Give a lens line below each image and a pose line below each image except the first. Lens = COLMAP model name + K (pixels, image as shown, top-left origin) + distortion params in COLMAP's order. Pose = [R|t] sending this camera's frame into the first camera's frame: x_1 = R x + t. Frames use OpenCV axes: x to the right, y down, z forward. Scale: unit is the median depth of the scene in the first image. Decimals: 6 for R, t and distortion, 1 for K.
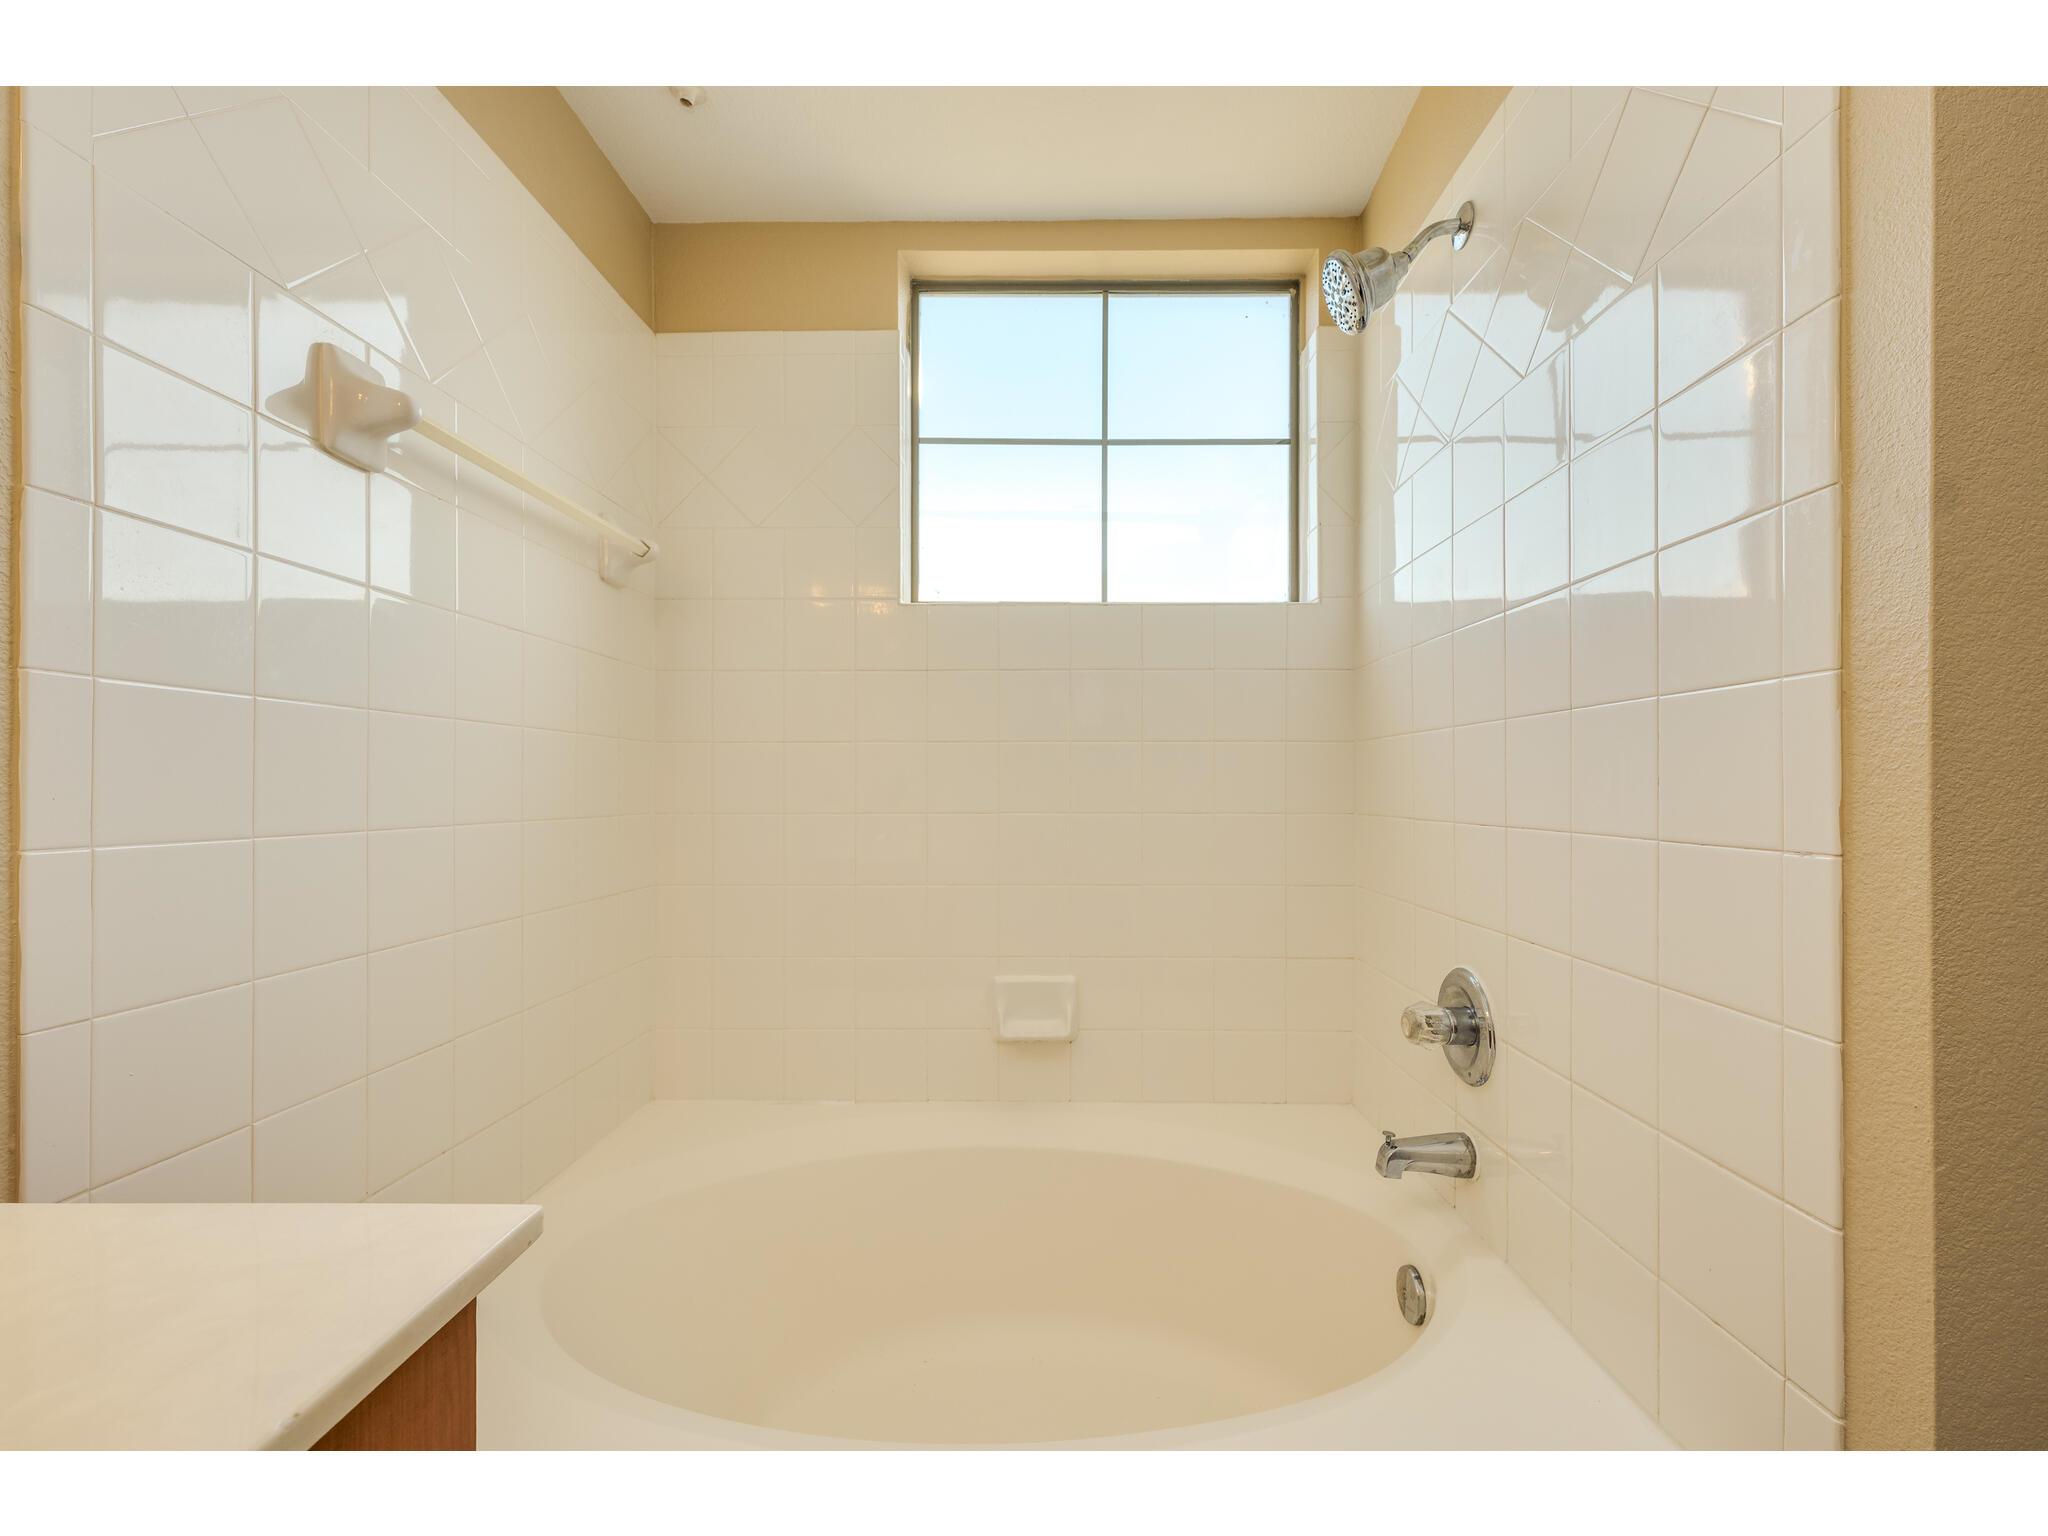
lens RADIAL K [[856.8, 0, 1024.0], [0, 856.8, 768.0], [0, 0, 1]] dist [0.001810, -0.000154]
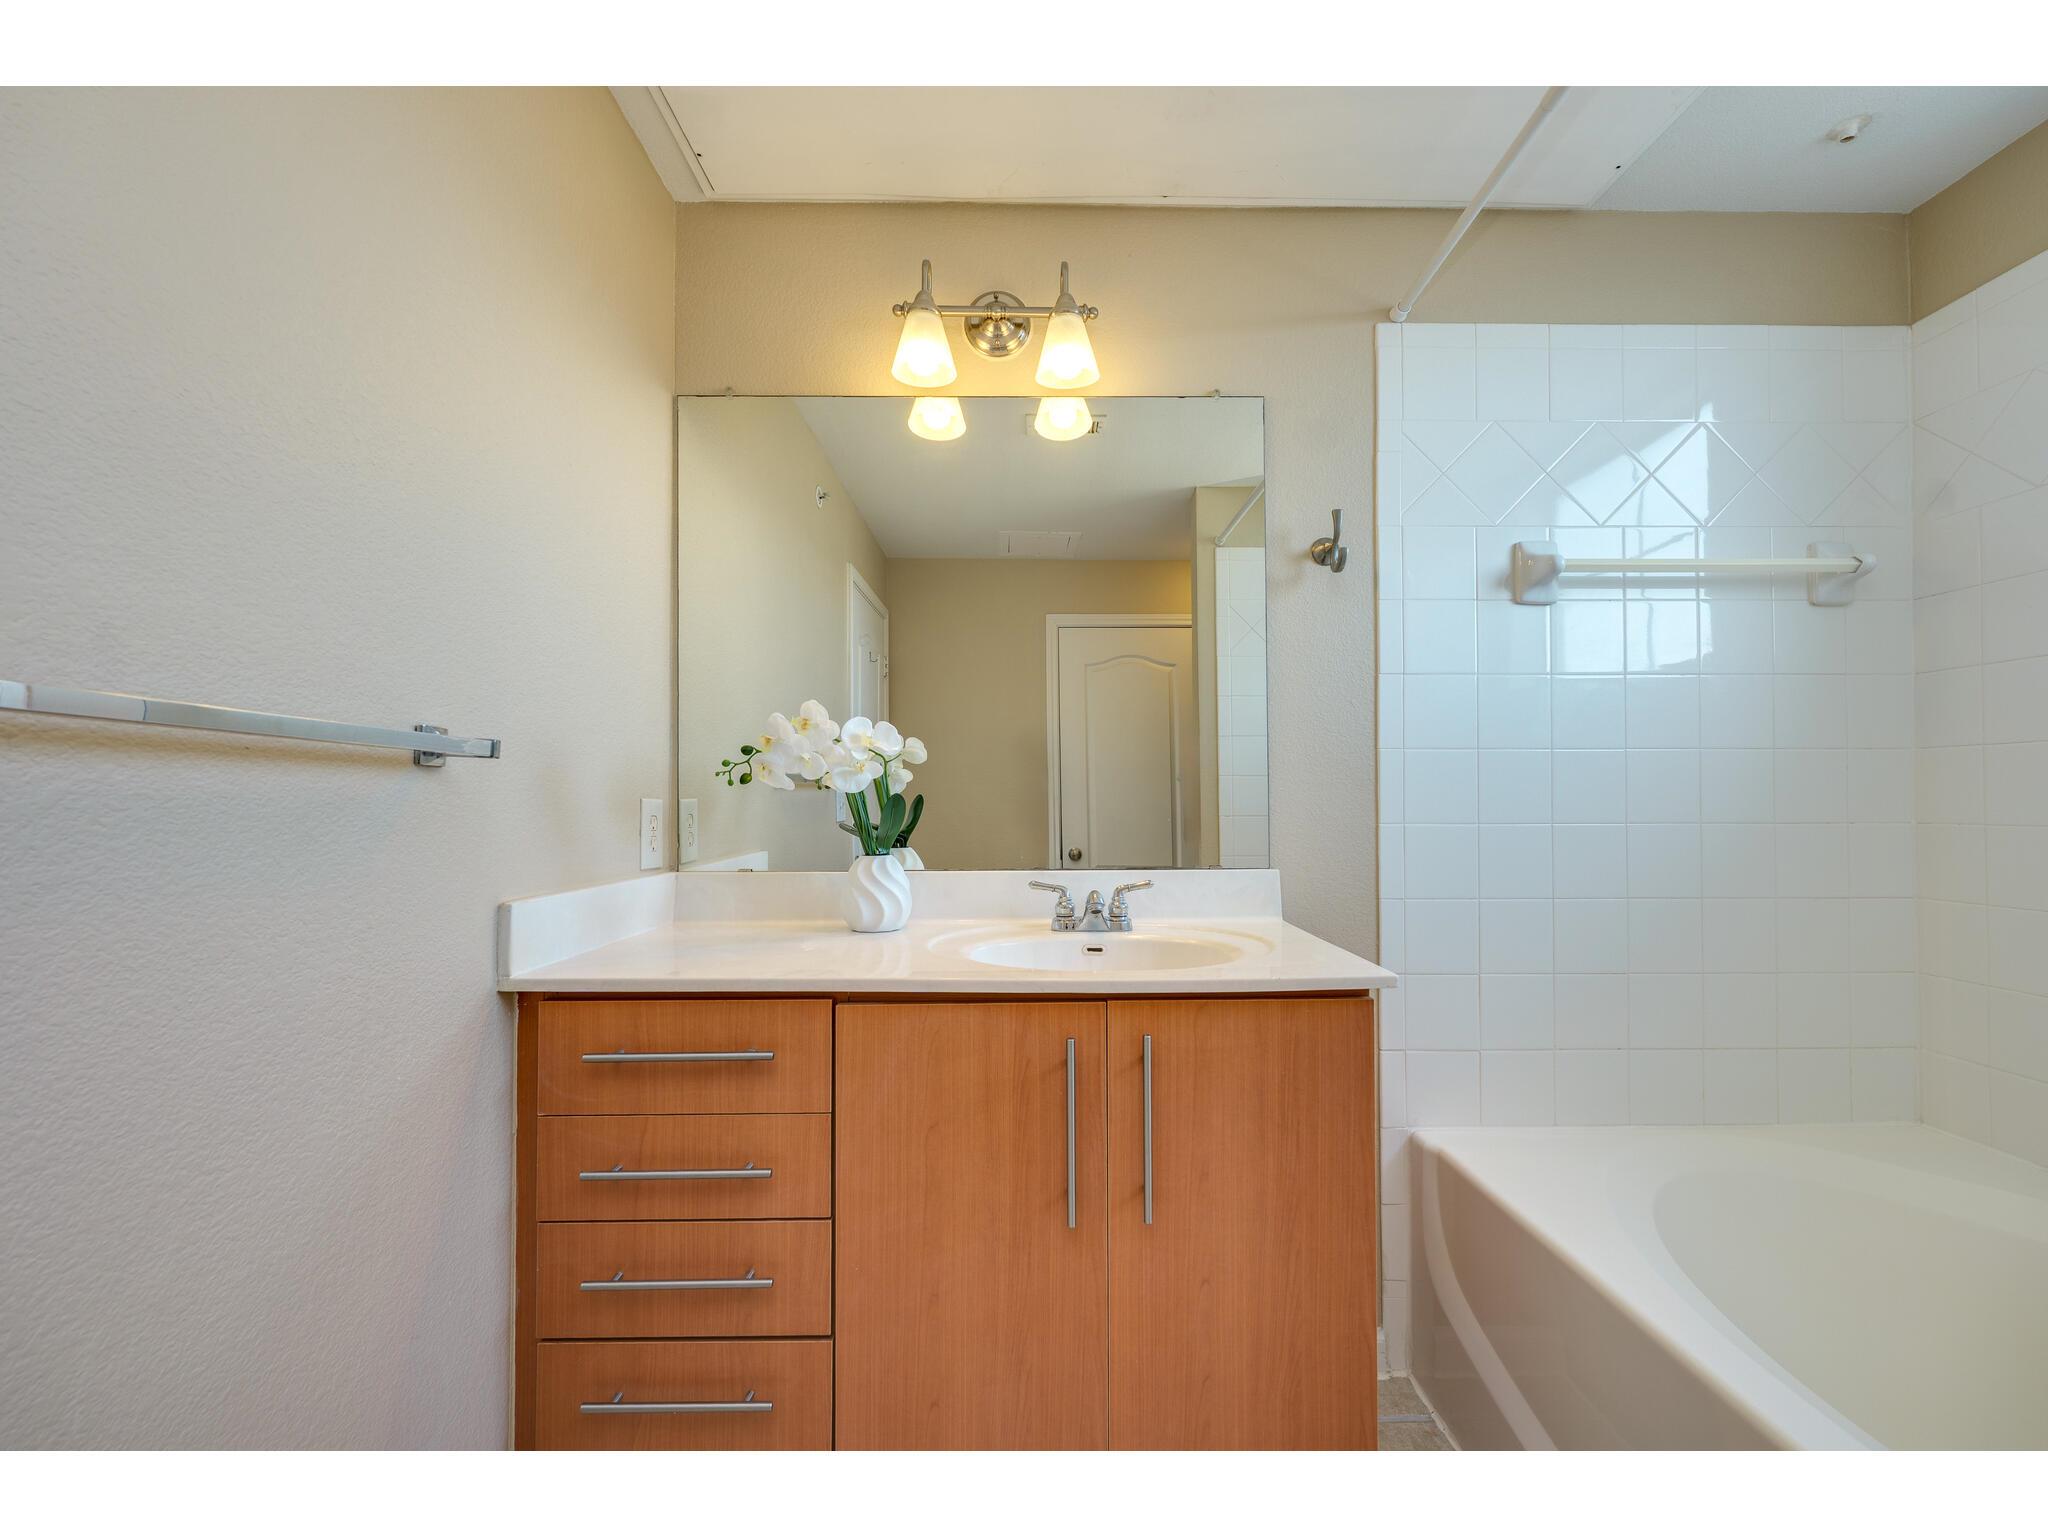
lens RADIAL K [[856.8, 0, 1024.0], [0, 856.8, 768.0], [0, 0, 1]] dist [0.001810, -0.000154]
pose [[-0.015077, -0.040689, -0.999058, 0.906687], [0.026403, 0.998807, -0.041077, 0.007754], [0.999538, -0.026998, -0.013984, 0.015292]]
